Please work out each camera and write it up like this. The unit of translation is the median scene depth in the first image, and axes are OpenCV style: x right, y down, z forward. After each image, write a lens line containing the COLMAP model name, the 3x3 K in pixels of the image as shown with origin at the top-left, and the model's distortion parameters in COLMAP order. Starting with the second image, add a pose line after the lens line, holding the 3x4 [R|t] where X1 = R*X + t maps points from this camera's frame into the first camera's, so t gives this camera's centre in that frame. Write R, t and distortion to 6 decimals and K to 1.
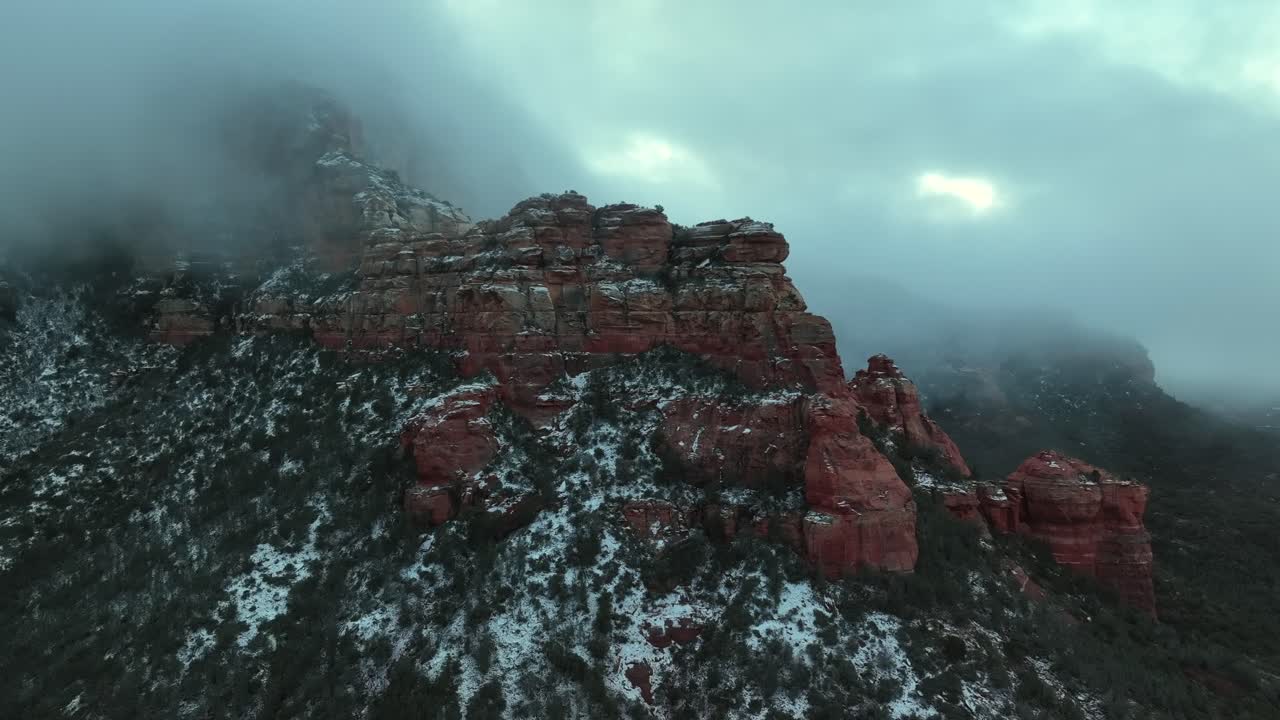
lens RADIAL K [[917.7, 0, 640.0], [0, 917.7, 360.0], [0, 0, 1]] dist [0.131653, -0.067683]
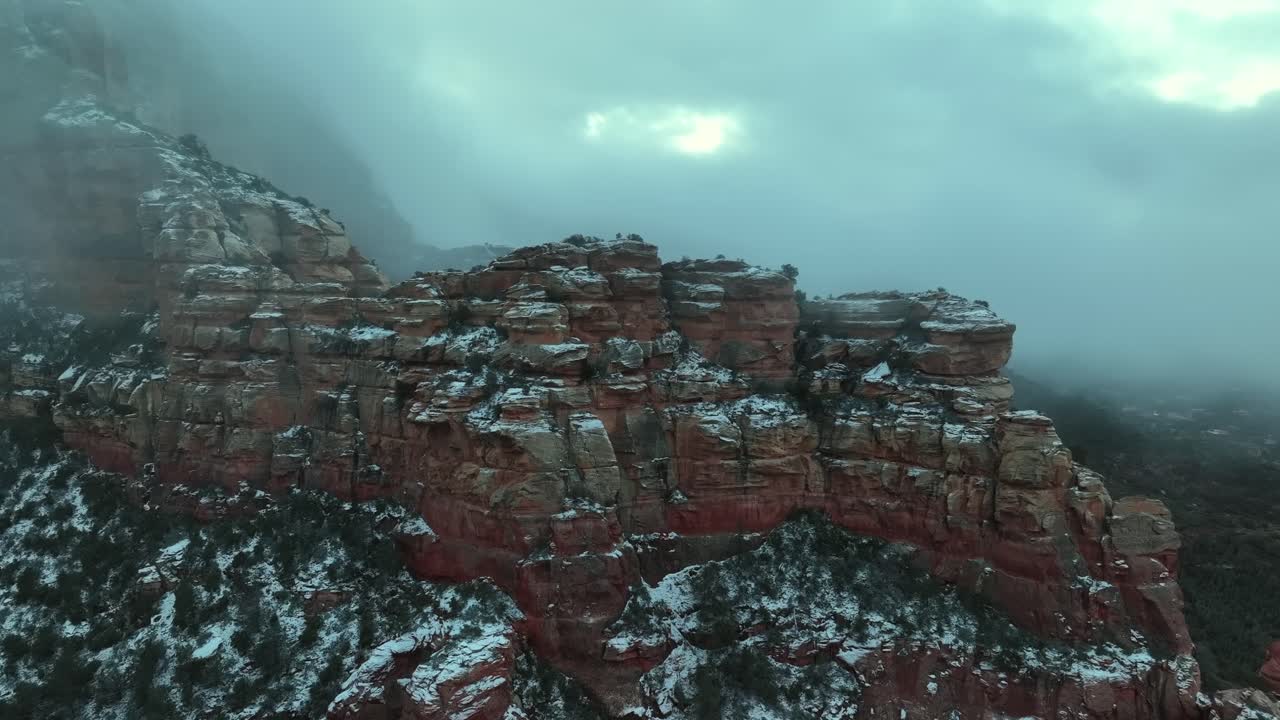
lens RADIAL K [[917.7, 0, 640.0], [0, 917.7, 360.0], [0, 0, 1]] dist [0.131653, -0.067683]
pose [[0.964616, -0.025587, 0.262416, -0.216879], [0.004539, 0.996744, 0.080502, -0.155398], [-0.263621, -0.076462, 0.961591, 0.474815]]
